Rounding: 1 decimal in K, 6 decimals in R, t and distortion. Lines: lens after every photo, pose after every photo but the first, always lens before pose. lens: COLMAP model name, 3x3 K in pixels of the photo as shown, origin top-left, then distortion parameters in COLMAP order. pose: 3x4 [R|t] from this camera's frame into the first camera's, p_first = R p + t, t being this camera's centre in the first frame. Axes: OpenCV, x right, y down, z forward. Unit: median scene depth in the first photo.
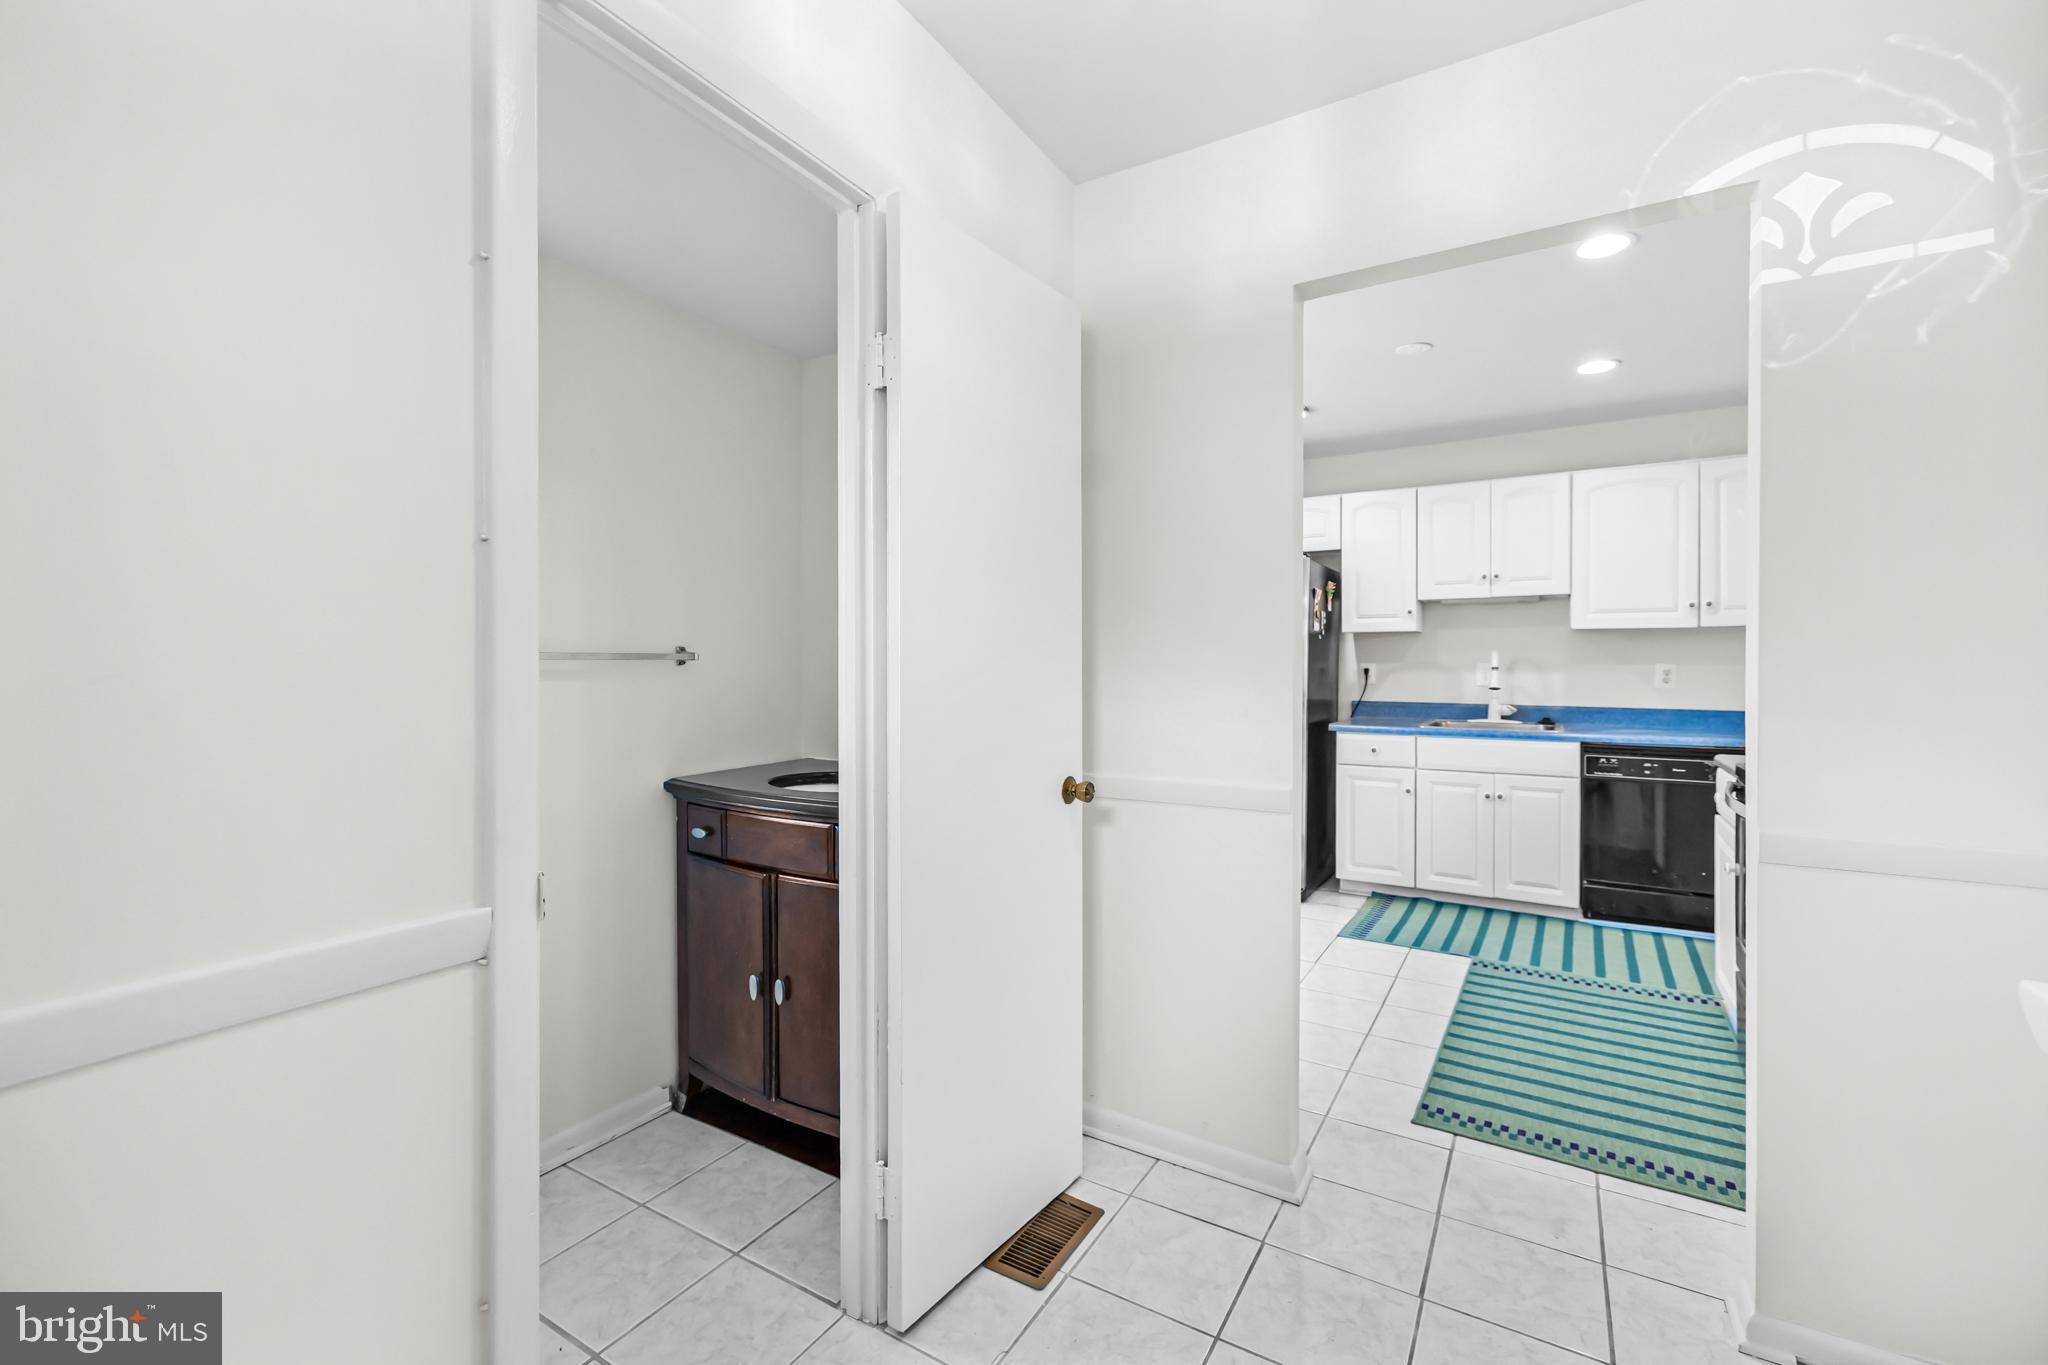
lens RADIAL K [[875.2, 0, 1015.2], [0, 875.2, 670.8], [0, 0, 1]] dist [-0.001194, -0.000135]
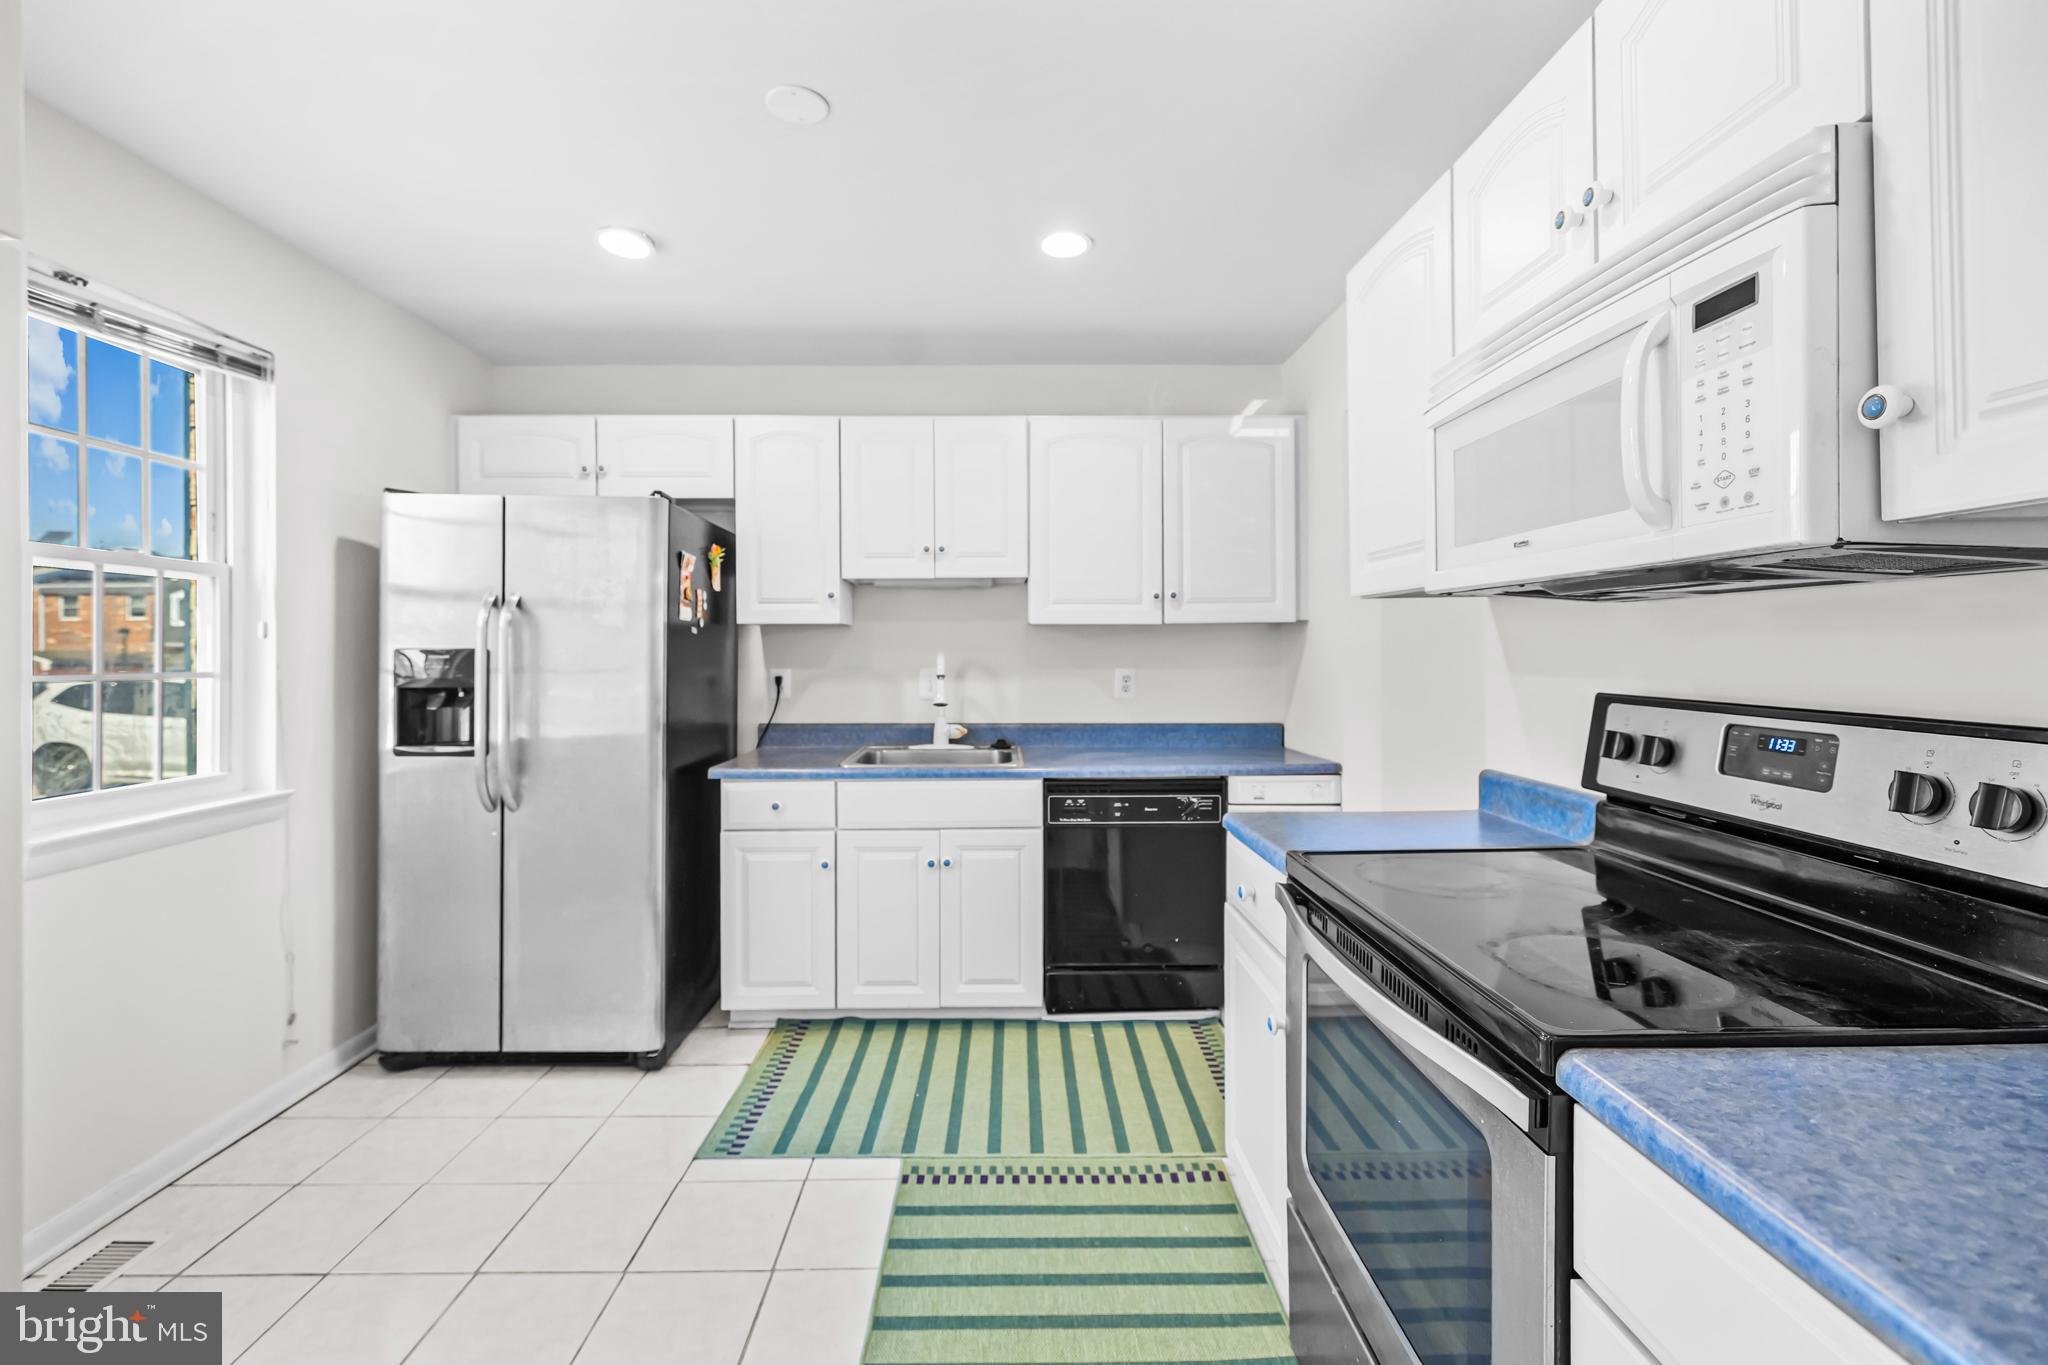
lens RADIAL K [[875.2, 0, 1009.5], [0, 875.2, 651.3], [0, 0, 1]] dist [-0.001194, -0.000135]
pose [[0.846100, -0.003503, 0.533012, 0.214762], [0.008002, 0.999949, -0.006130, -0.019247], [-0.532964, 0.009451, 0.846085, 0.363795]]
